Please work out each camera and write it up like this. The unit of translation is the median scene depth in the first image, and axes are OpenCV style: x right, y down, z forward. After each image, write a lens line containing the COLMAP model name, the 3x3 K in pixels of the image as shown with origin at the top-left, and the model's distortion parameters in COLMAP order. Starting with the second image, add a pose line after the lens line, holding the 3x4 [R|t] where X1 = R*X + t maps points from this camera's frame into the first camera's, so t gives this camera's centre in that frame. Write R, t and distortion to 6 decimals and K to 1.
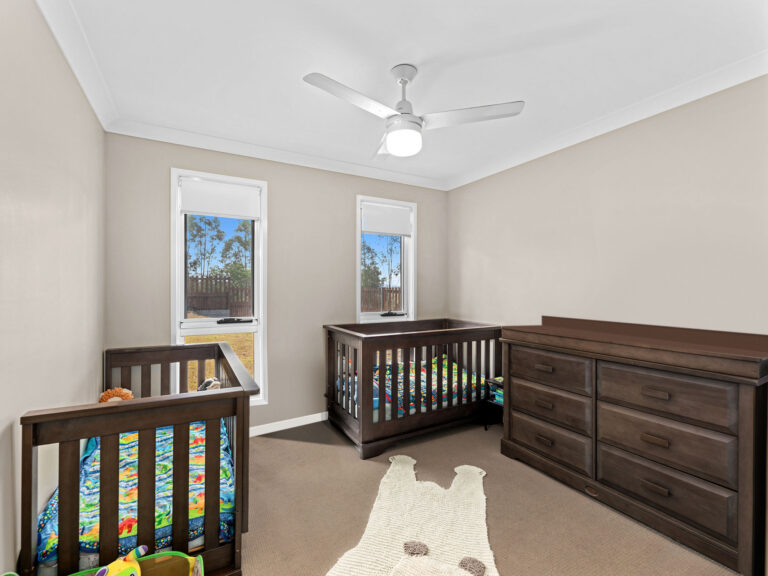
lens RADIAL K [[351.6, 0, 376.9], [0, 351.6, 286.4], [0, 0, 1]] dist [0.001239, 0.000057]
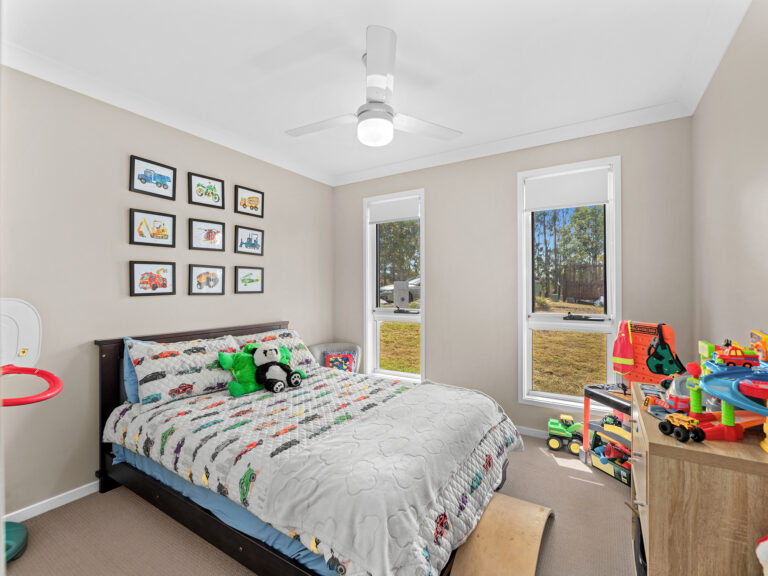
lens RADIAL K [[351.6, 0, 376.9], [0, 351.6, 286.4], [0, 0, 1]] dist [0.001239, 0.000057]
pose [[0.475137, 0.002196, -0.879909, 0.172500], [0.011264, 0.999900, 0.008578, 0.000356], [0.879840, -0.013987, 0.475065, 0.096644]]
